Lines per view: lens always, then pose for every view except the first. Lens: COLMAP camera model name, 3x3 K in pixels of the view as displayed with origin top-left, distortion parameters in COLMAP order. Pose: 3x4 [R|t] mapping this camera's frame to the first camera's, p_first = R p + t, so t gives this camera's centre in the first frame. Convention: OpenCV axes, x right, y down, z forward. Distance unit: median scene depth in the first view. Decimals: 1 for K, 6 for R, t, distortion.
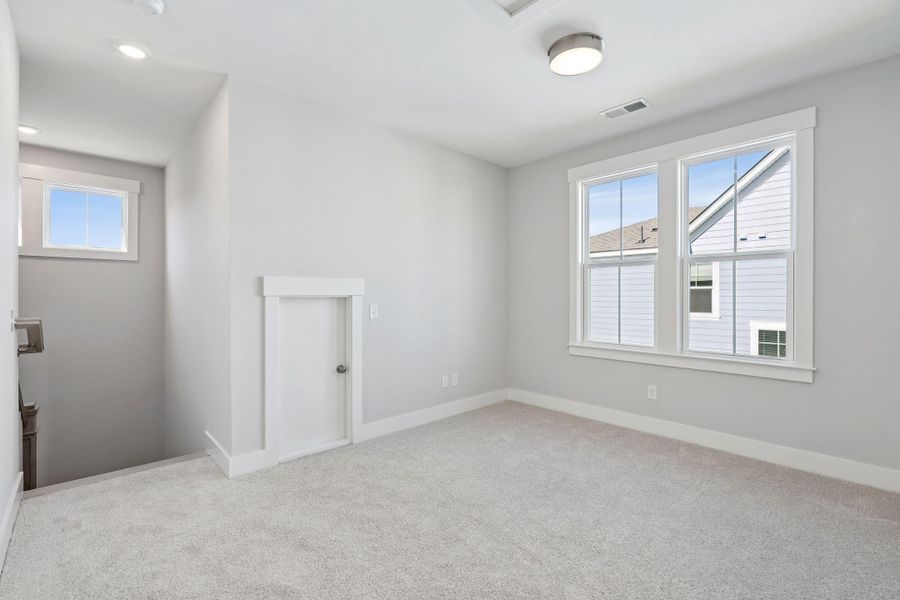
lens RADIAL K [[405.5, 0, 450.0], [0, 405.5, 300.0], [0, 0, 1]] dist [-0.000292, -0.000234]
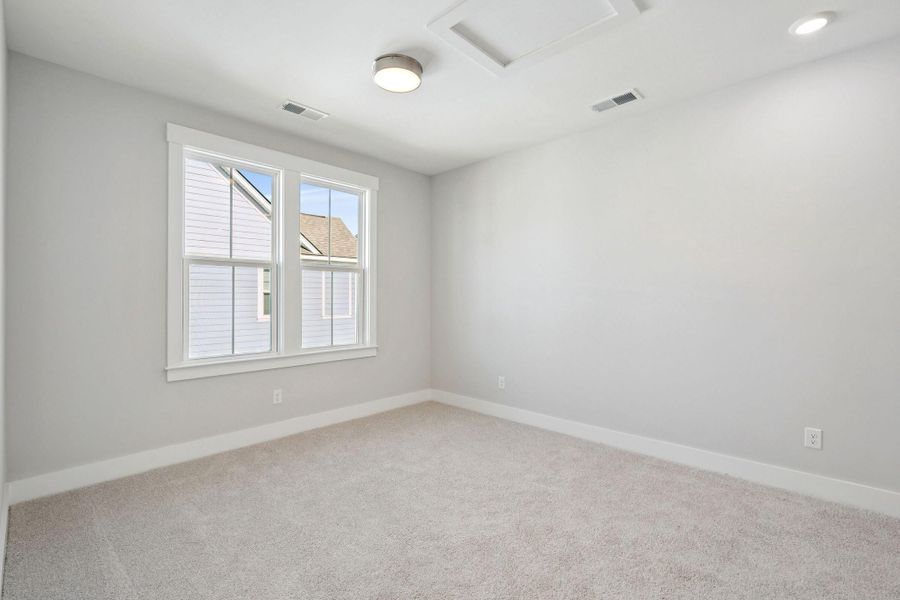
lens RADIAL K [[405.5, 0, 450.0], [0, 405.5, 300.0], [0, 0, 1]] dist [-0.000292, -0.000234]
pose [[-0.053564, -0.008130, 0.998531, -0.516912], [0.009699, 0.999915, 0.008662, -0.013724], [-0.998517, 0.010149, -0.053480, 0.627463]]
